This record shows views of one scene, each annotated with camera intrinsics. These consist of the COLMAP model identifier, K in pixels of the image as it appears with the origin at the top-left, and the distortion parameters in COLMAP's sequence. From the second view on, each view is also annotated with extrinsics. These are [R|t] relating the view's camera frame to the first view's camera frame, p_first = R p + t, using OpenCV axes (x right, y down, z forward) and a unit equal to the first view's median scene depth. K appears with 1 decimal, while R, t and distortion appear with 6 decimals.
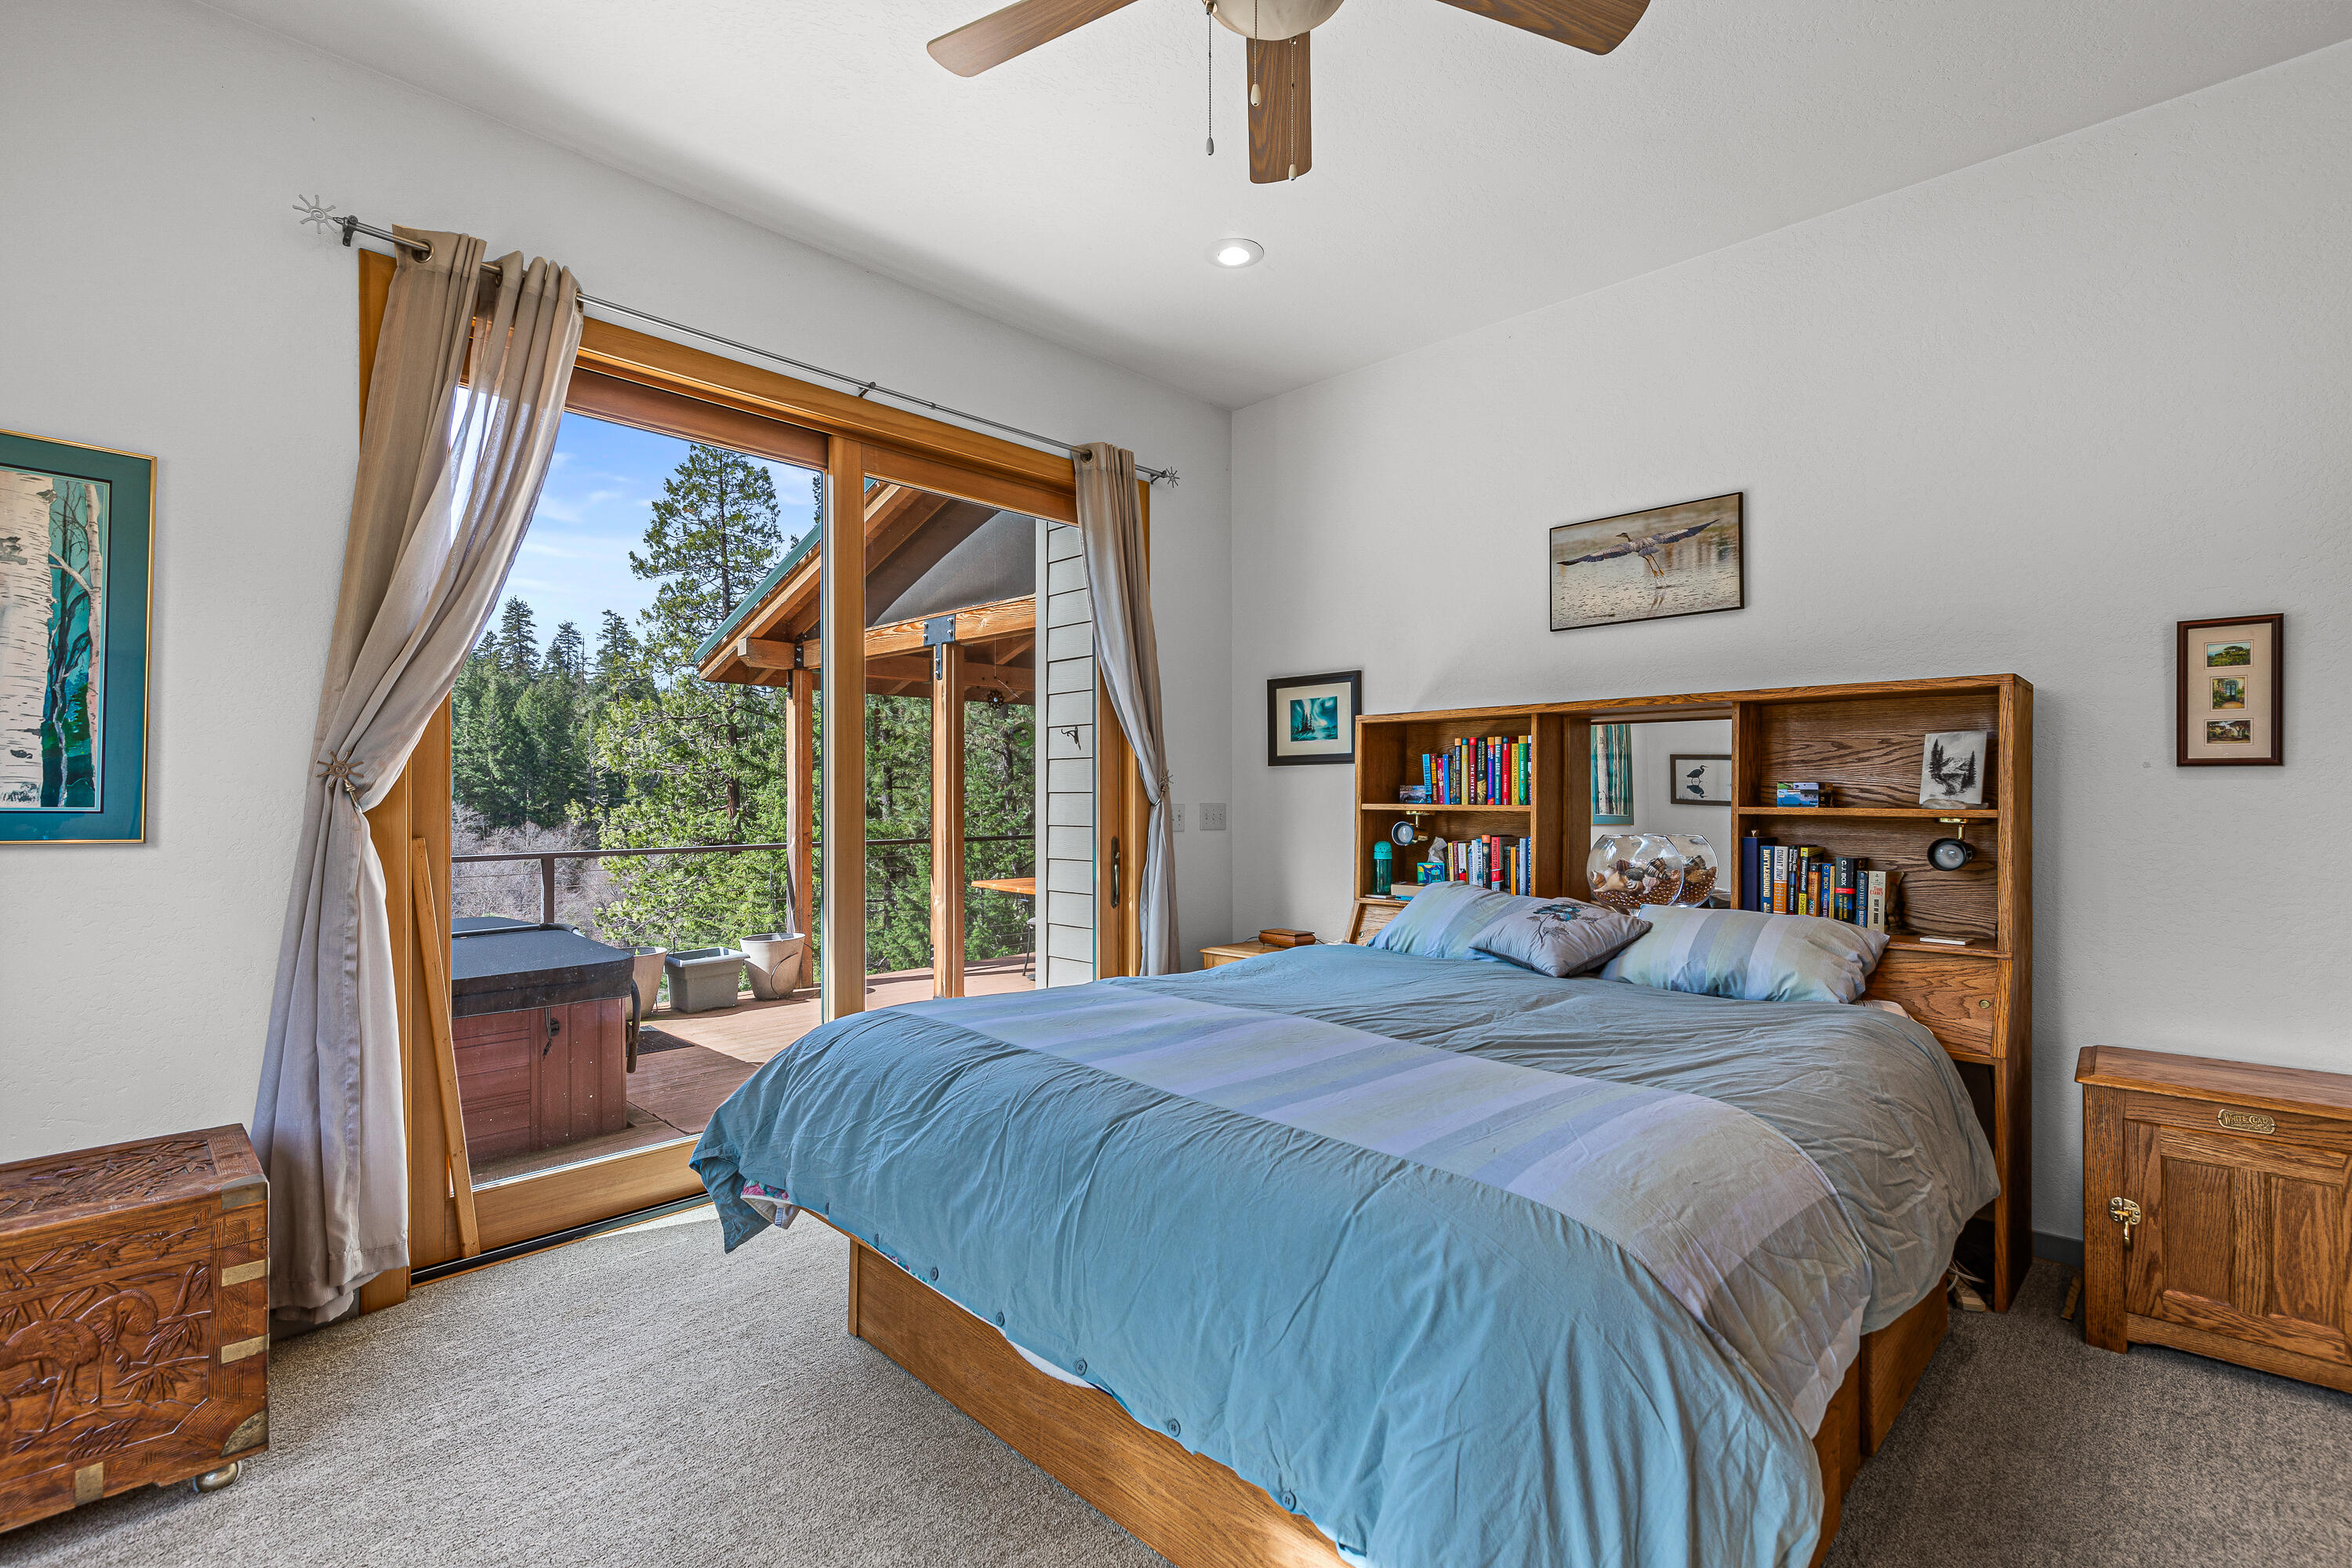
lens RADIAL K [[1061.6, 0, 1182.8], [0, 1061.6, 781.9], [0, 0, 1]] dist [0.002505, -0.000075]
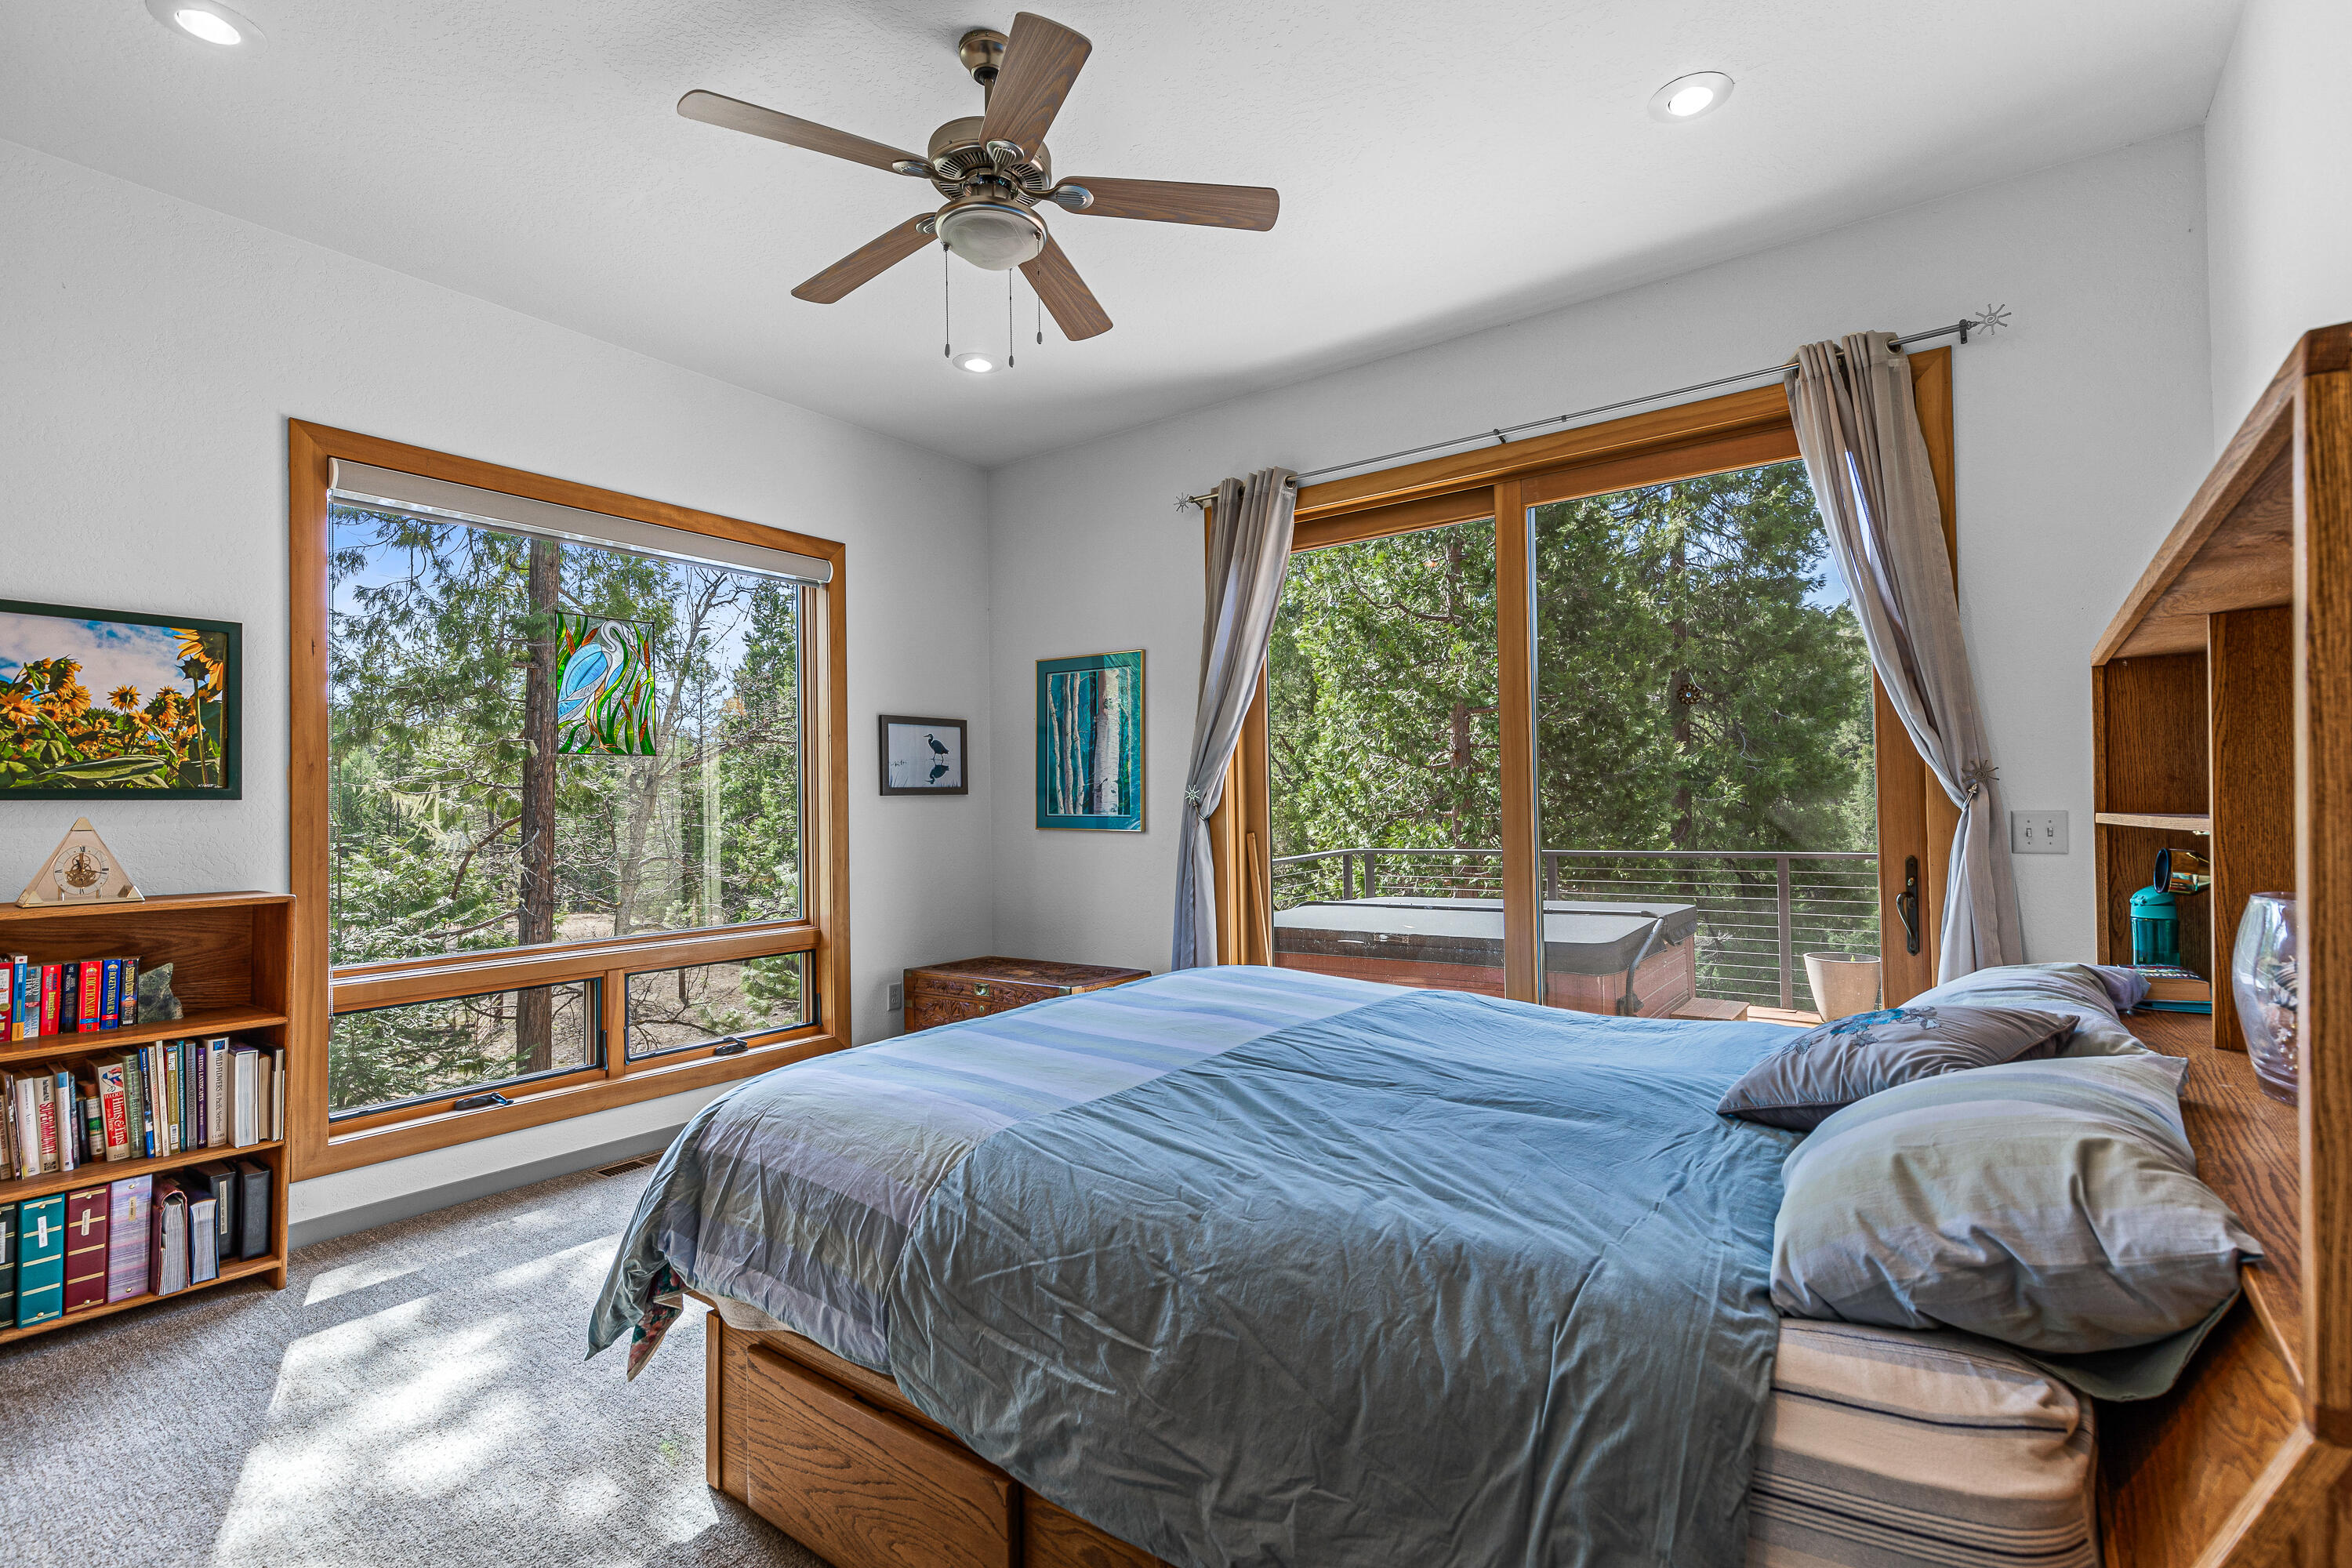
lens RADIAL K [[1061.6, 0, 1182.8], [0, 1061.6, 781.9], [0, 0, 1]] dist [0.002505, -0.000075]
pose [[0.142893, -0.030756, -0.989260, 0.740915], [0.018548, 0.999425, -0.028392, 0.012580], [0.989564, -0.014292, 0.143381, 0.524641]]
